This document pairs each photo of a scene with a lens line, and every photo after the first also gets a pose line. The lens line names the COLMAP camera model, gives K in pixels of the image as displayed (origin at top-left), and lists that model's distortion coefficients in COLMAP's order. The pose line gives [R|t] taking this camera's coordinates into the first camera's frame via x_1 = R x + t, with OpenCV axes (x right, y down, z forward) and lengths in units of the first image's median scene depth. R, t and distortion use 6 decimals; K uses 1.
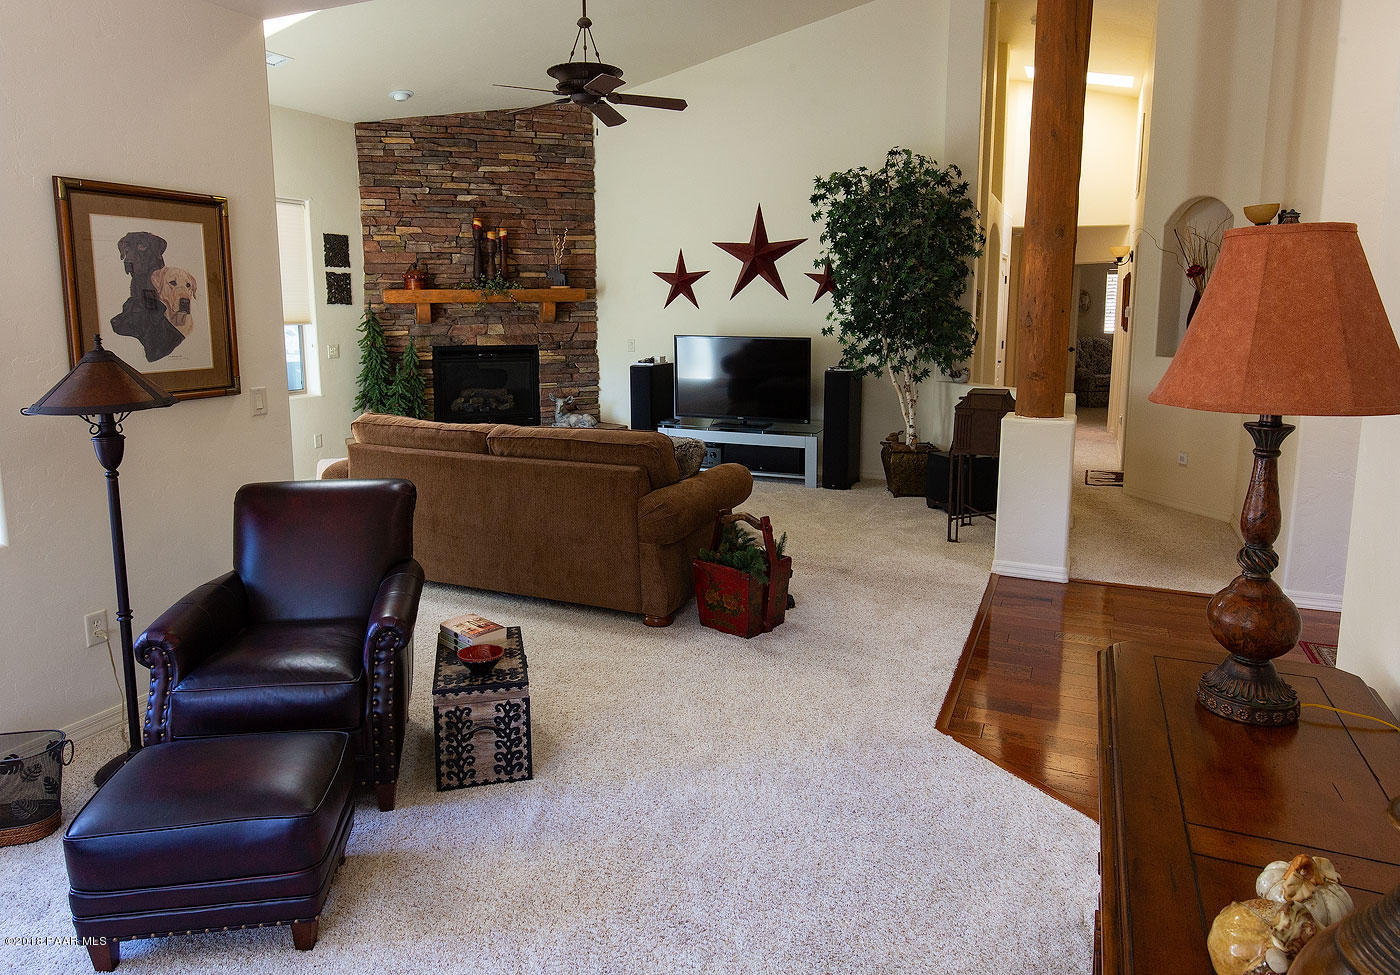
lens RADIAL K [[923.1, 0, 696.4], [0, 923.1, 424.7], [0, 0, 1]] dist [0.025805, -0.000794]
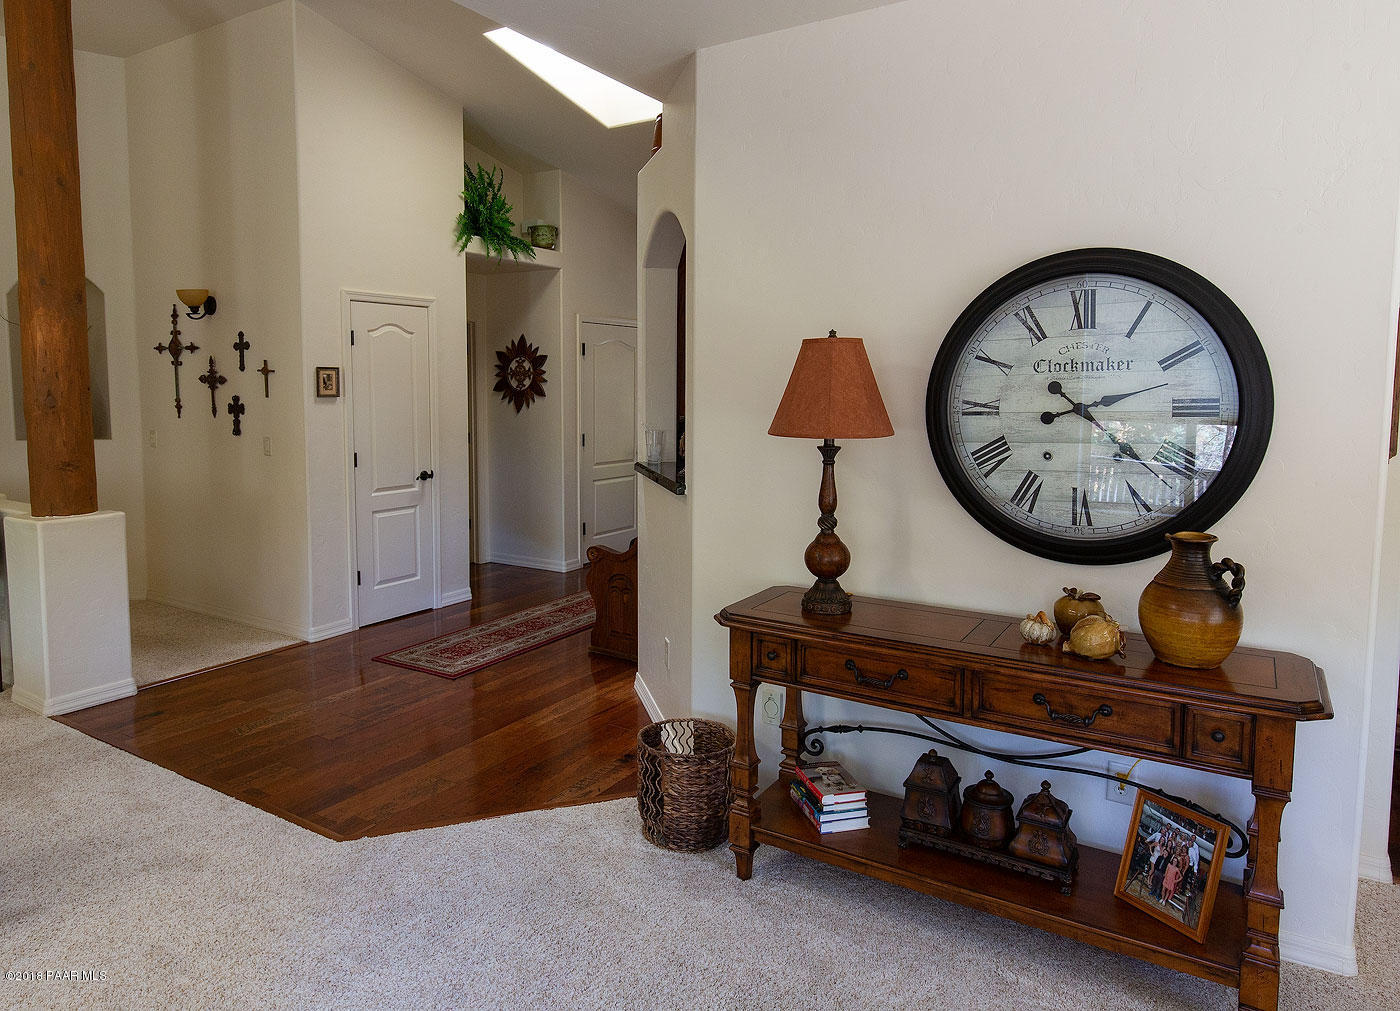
lens RADIAL K [[888.3, 0, 697.3], [0, 888.3, 460.4], [0, 0, 1]] dist [0.032867, 0.001175]
pose [[0.156778, -0.082507, 0.984182, -0.226164], [0.127752, 0.989827, 0.062629, -0.023436], [-0.979337, 0.115913, 0.165723, 0.200025]]
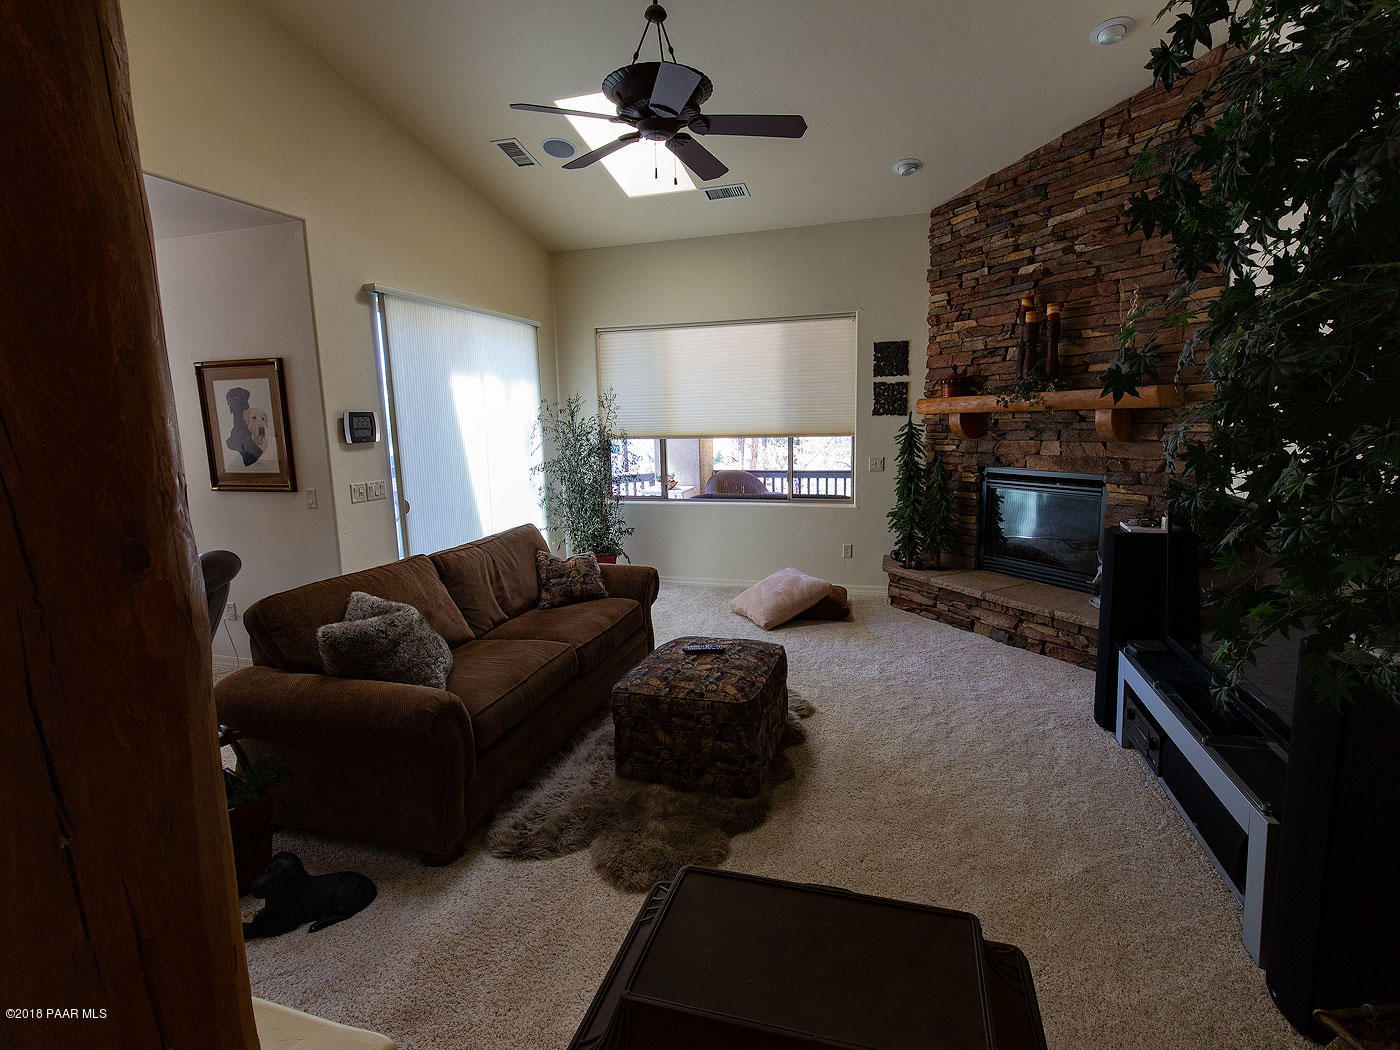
lens RADIAL K [[713.7, 0, 700.0], [0, 713.7, 525.0], [0, 0, 1]] dist [0.004040, 0.000075]
pose [[0.101700, 0.153467, -0.982906, 0.330340], [-0.107687, 0.983922, 0.142483, -0.101469], [0.988969, 0.091356, 0.116592, 0.724078]]
